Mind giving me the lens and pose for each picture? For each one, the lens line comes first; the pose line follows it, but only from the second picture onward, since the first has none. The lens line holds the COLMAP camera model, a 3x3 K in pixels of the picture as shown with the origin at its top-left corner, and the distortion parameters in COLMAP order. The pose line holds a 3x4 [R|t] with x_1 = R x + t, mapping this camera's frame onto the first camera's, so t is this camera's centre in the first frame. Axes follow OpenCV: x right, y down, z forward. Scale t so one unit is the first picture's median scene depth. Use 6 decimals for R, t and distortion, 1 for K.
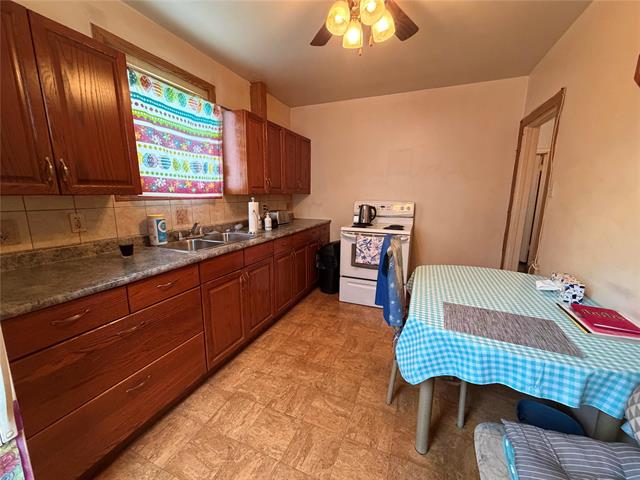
lens RADIAL K [[255.3, 0, 318.7], [0, 255.3, 241.6], [0, 0, 1]] dist [0.001770, -0.000051]
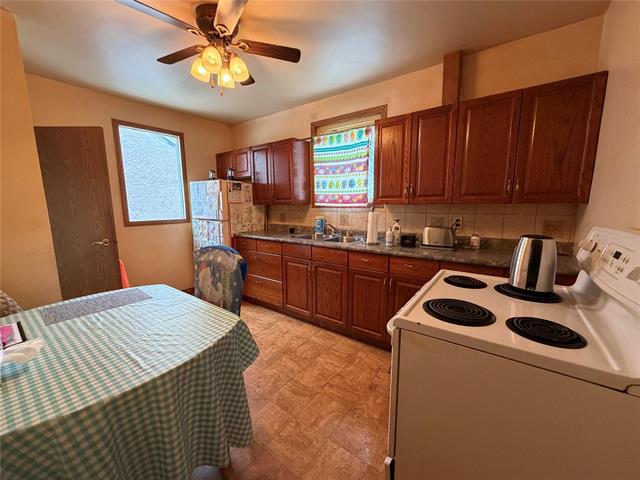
lens RADIAL K [[255.3, 0, 318.7], [0, 255.3, 241.6], [0, 0, 1]] dist [0.001770, -0.000051]
pose [[-0.247007, 0.143217, -0.958372, 0.843974], [-0.174143, 0.966355, 0.189293, -0.220240], [0.953238, 0.213651, -0.213756, 1.171164]]
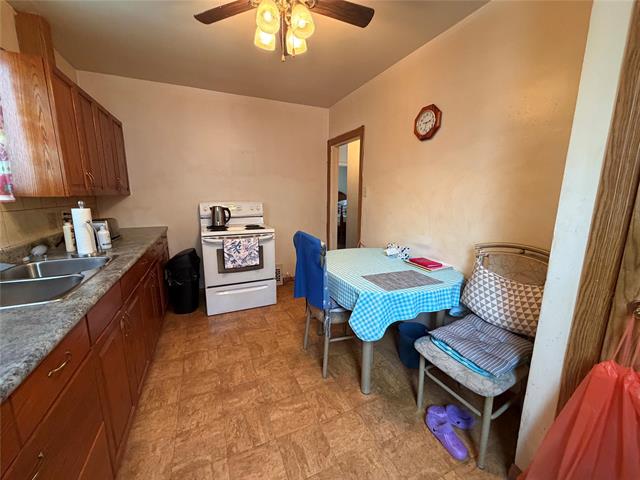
lens RADIAL K [[255.3, 0, 318.7], [0, 255.3, 241.6], [0, 0, 1]] dist [0.001770, -0.000051]
pose [[0.685701, -0.136550, 0.714961, -0.360411], [0.135961, 0.988986, 0.058489, -0.030499], [-0.715073, 0.057101, 0.696714, 0.136085]]
